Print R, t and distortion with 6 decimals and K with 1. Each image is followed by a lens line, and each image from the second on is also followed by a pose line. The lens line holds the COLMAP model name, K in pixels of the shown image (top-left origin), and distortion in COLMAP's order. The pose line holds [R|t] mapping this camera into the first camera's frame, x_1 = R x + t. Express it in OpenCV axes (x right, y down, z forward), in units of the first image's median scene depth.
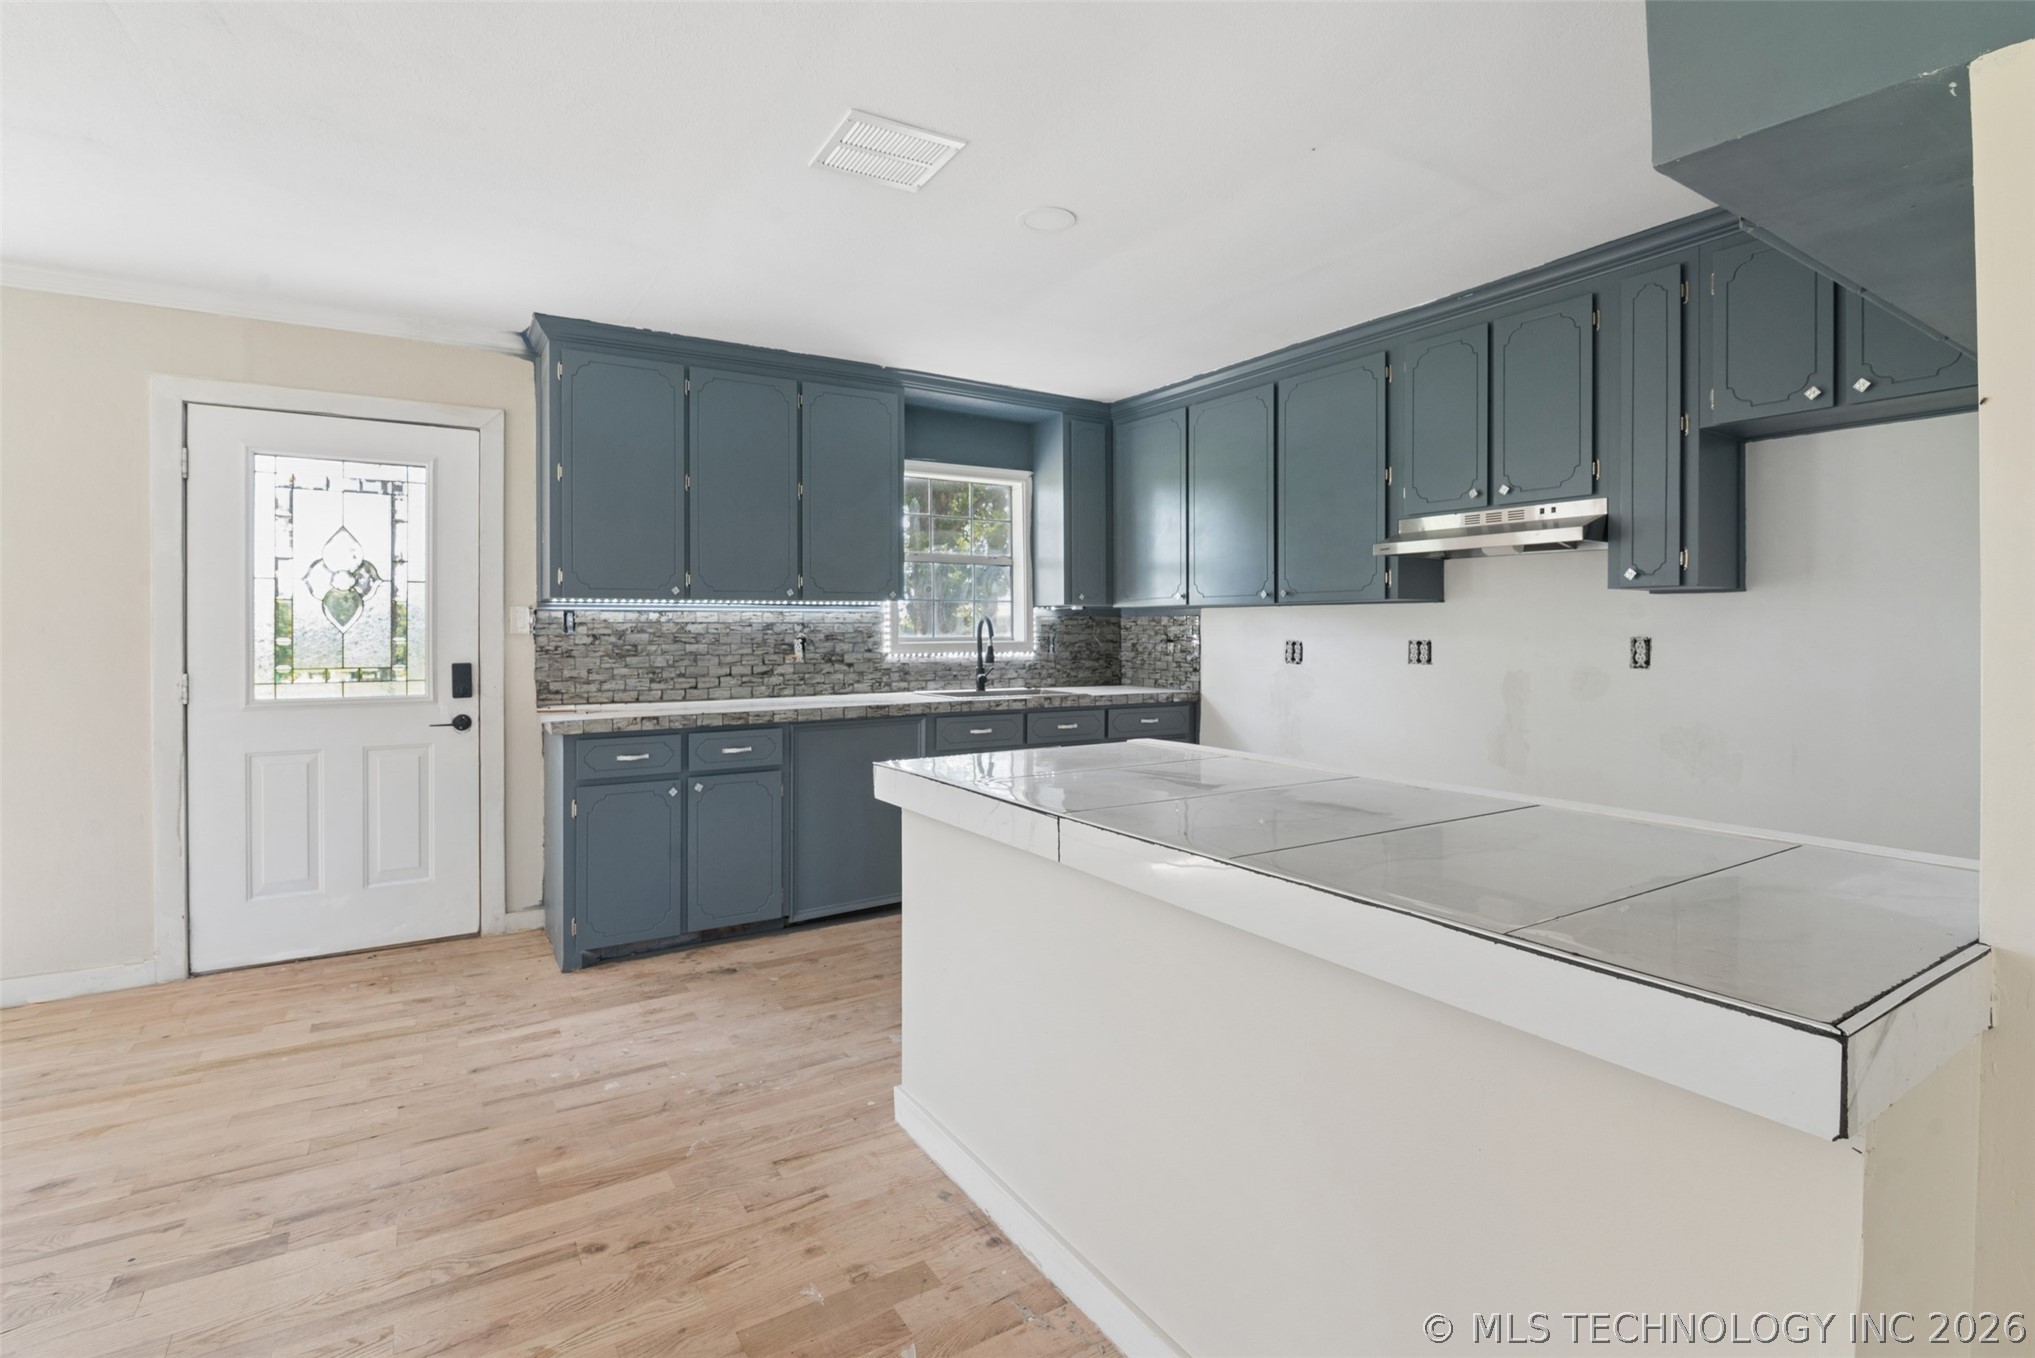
lens RADIAL K [[947.7, 0, 1009.0], [0, 947.7, 635.0], [0, 0, 1]] dist [-0.021185, 0.001816]
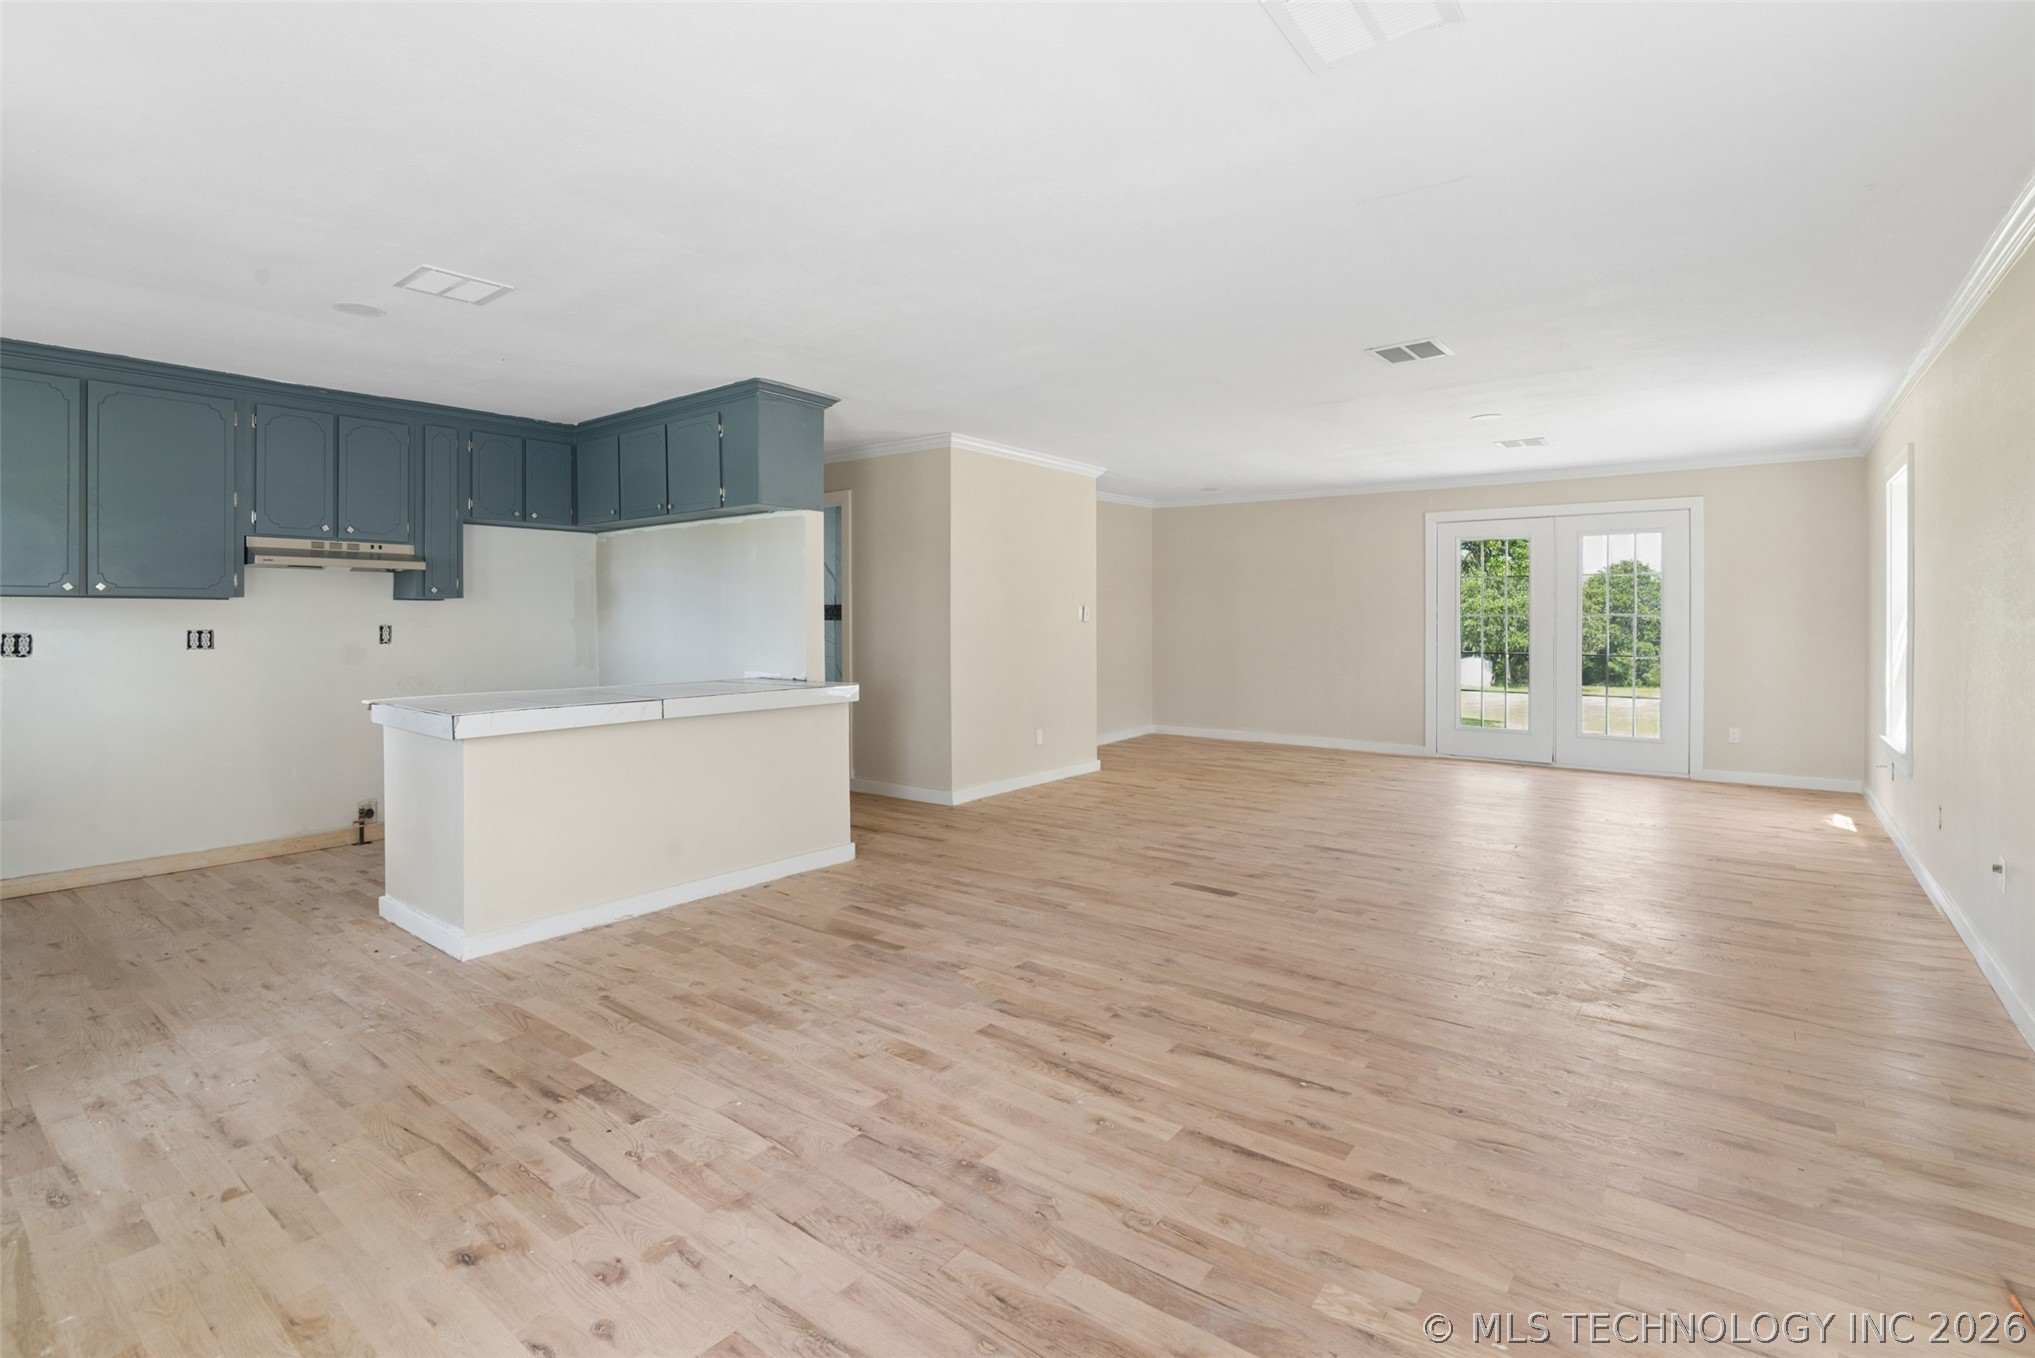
lens RADIAL K [[947.7, 0, 1009.0], [0, 947.7, 635.0], [0, 0, 1]] dist [-0.021185, 0.001816]
pose [[-0.333774, -0.015950, 0.942518, -1.062950], [0.005561, 0.999806, 0.018888, -0.004770], [-0.942637, 0.011545, -0.333620, 0.416767]]
